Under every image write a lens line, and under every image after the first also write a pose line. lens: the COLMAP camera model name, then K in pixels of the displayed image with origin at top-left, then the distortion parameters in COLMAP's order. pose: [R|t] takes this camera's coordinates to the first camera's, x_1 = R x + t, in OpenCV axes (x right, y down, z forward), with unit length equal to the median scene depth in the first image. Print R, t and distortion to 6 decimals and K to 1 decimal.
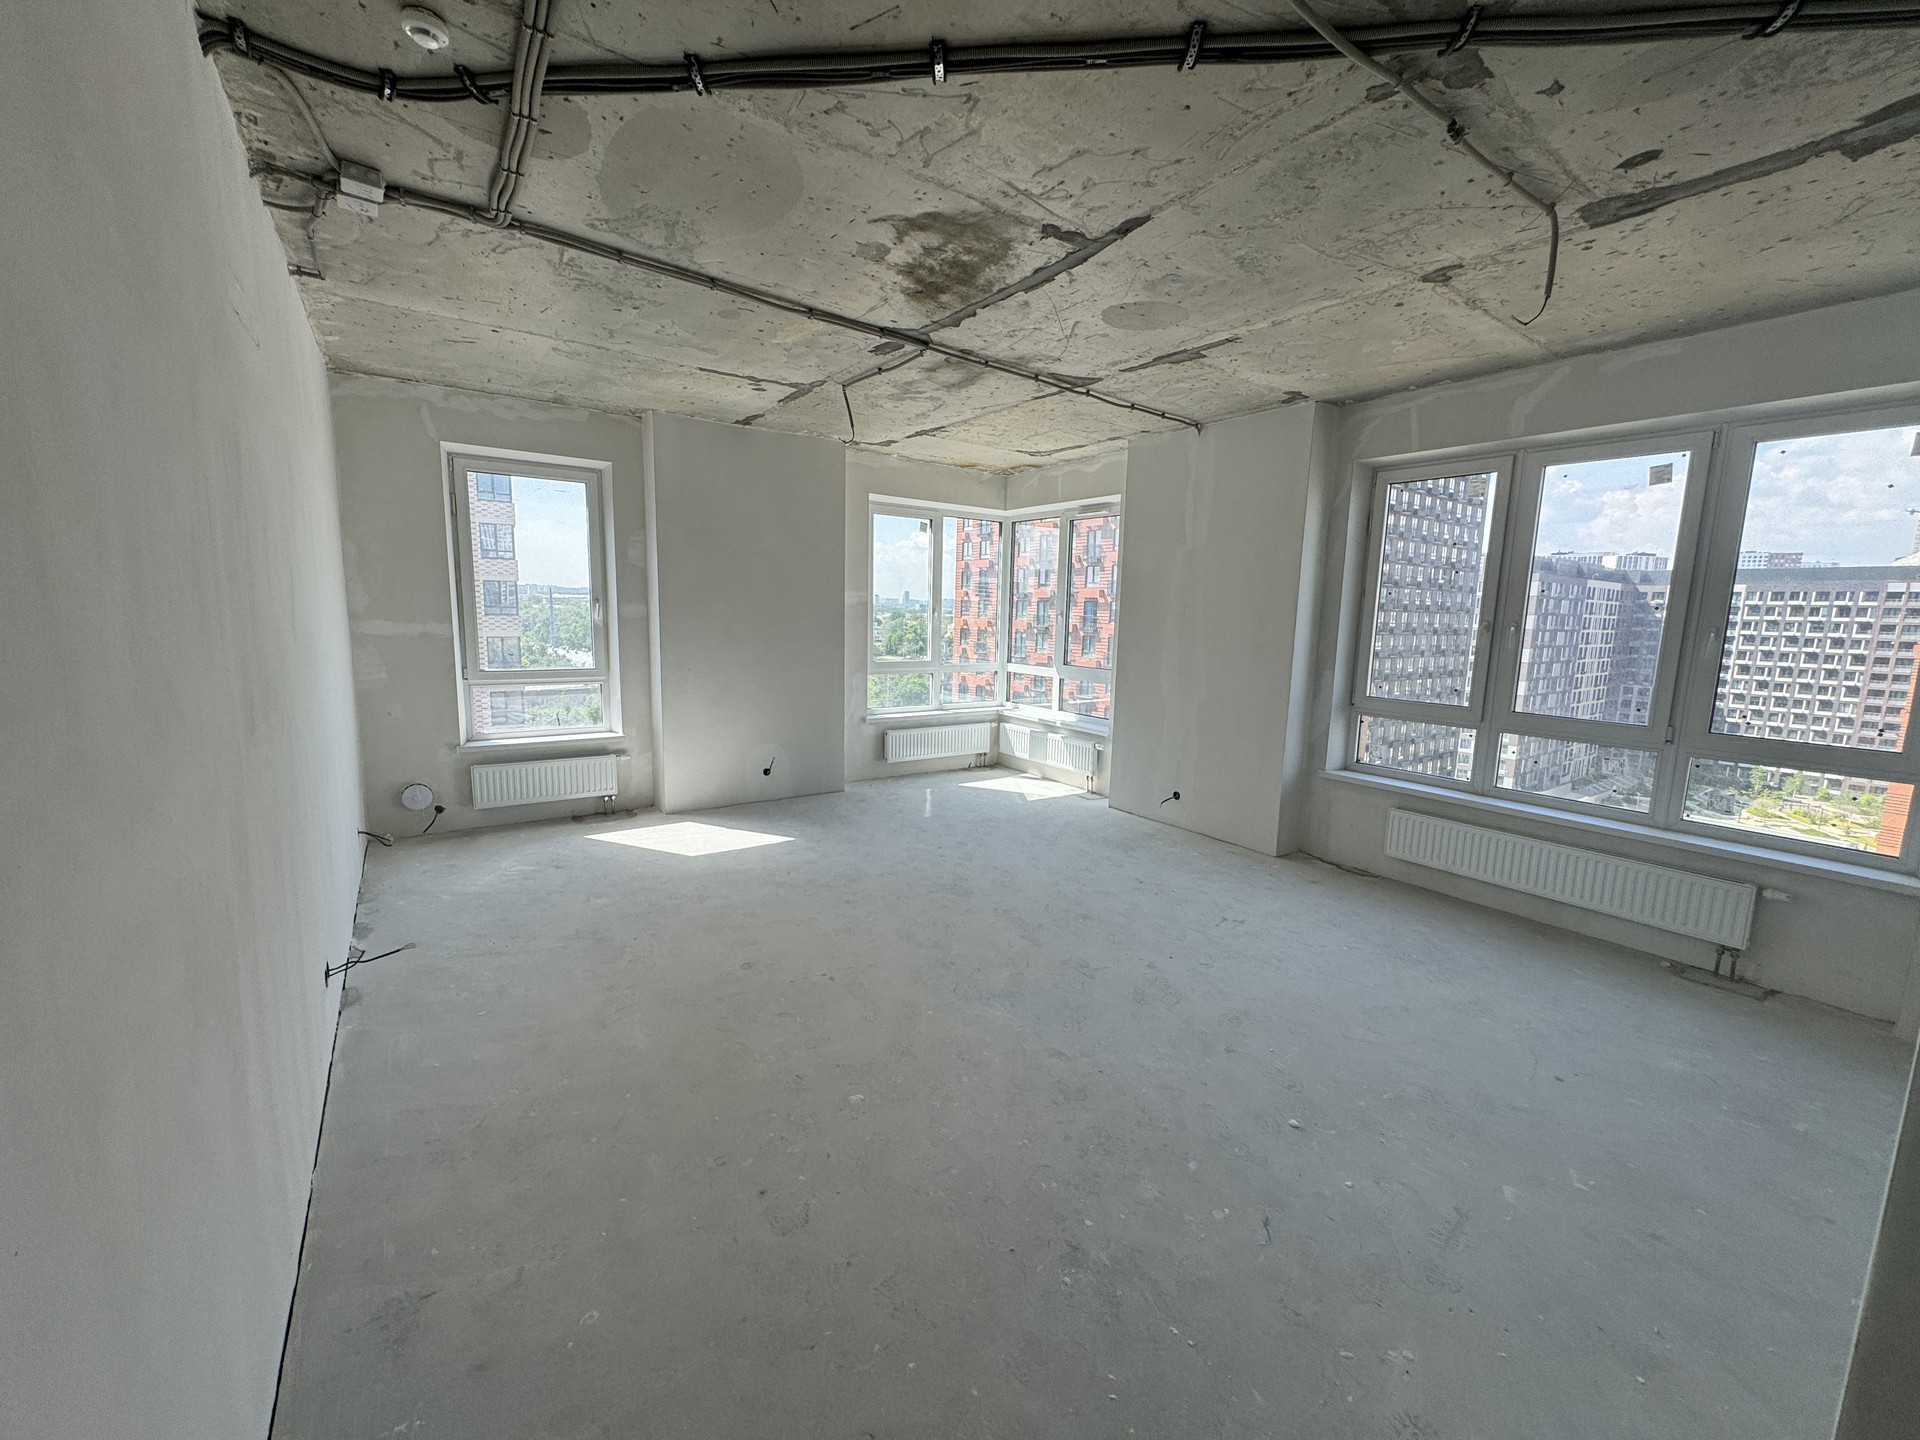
lens RADIAL K [[769.3, 0, 947.5], [0, 769.3, 719.6], [0, 0, 1]] dist [-0.002139, 0.000331]
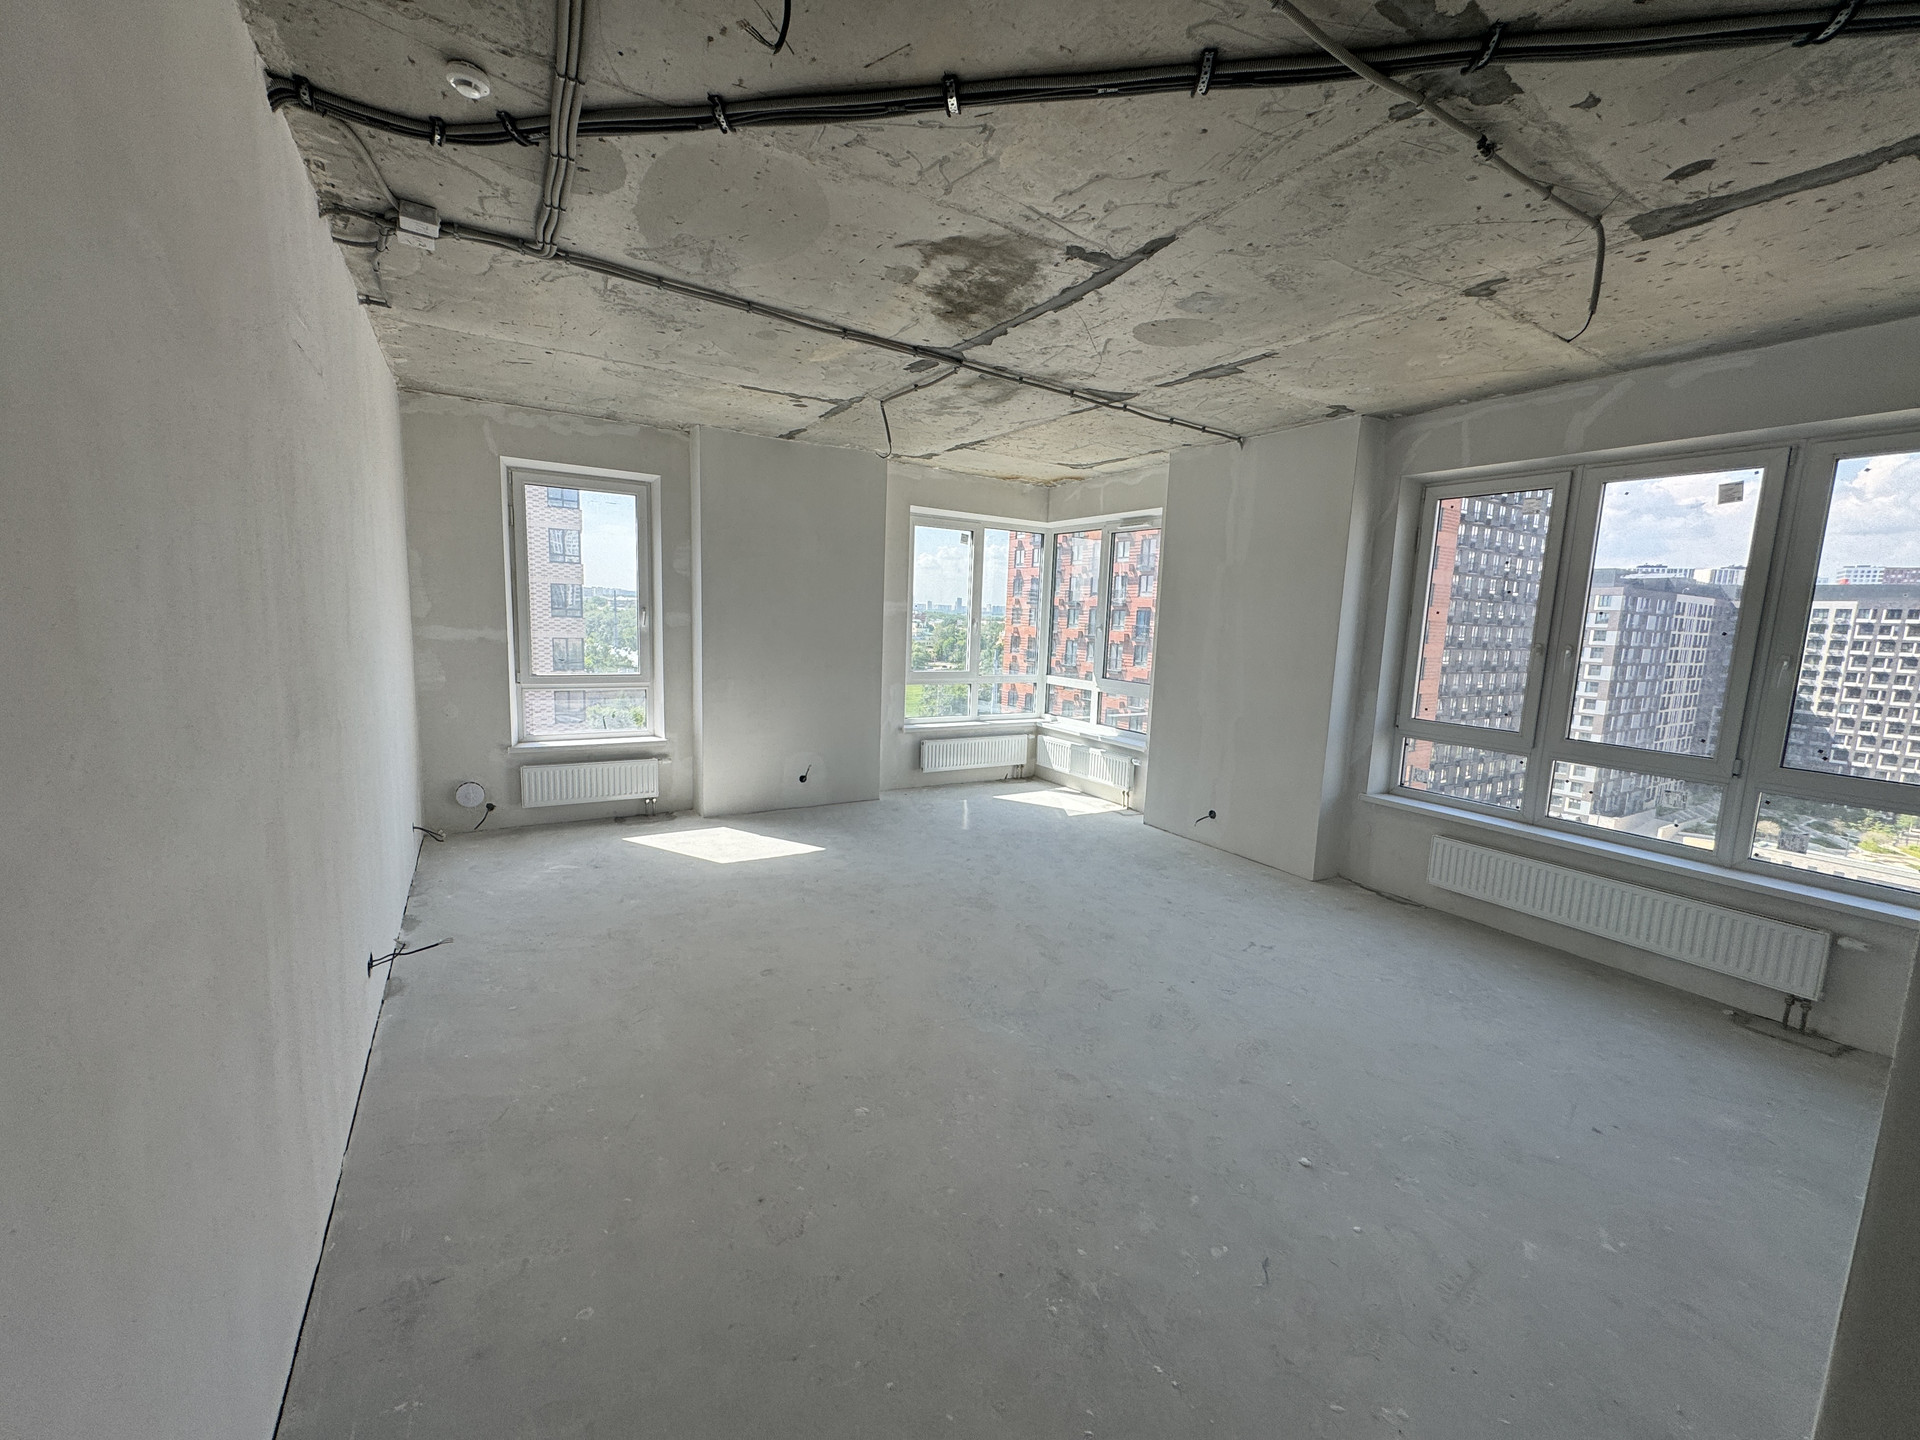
lens RADIAL K [[769.3, 0, 946.9], [0, 769.3, 718.9], [0, 0, 1]] dist [-0.002139, 0.000331]
pose [[0.997640, 0.021439, -0.065234, 0.035910], [-0.022073, 0.999716, -0.009012, -0.011544], [0.065023, 0.010430, 0.997829, -0.003892]]
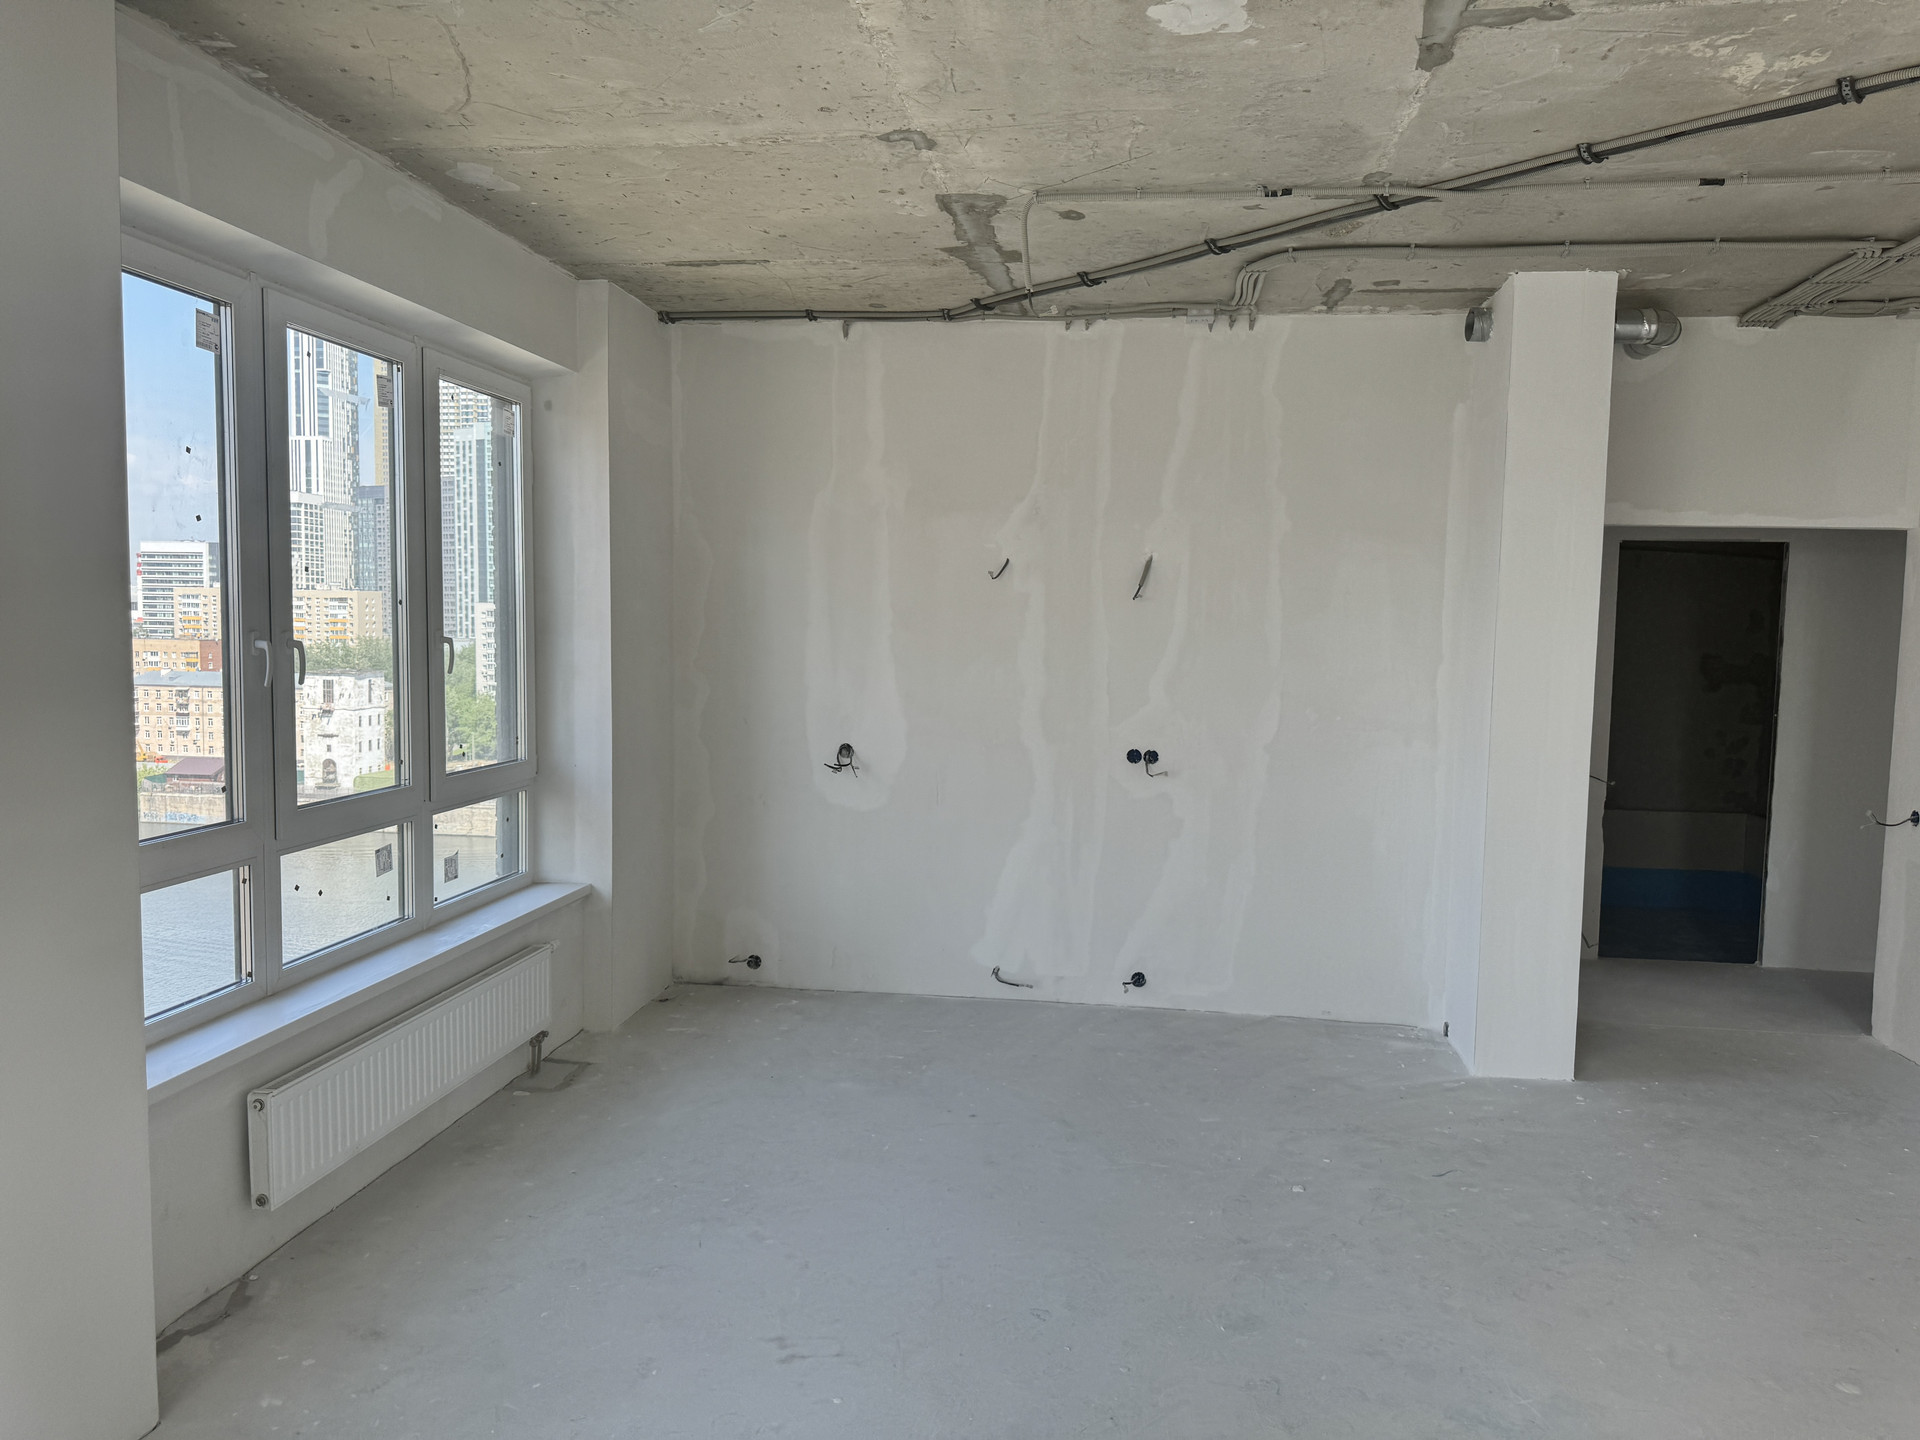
lens RADIAL K [[1353.3, 0, 970.4], [0, 1353.3, 725.8], [0, 0, 1]] dist [0.008446, -0.005557]
pose [[-0.740427, -0.089684, 0.666127, -0.210083], [0.062477, 0.977584, 0.201063, -0.264007], [-0.669227, 0.190490, -0.718226, 1.650476]]
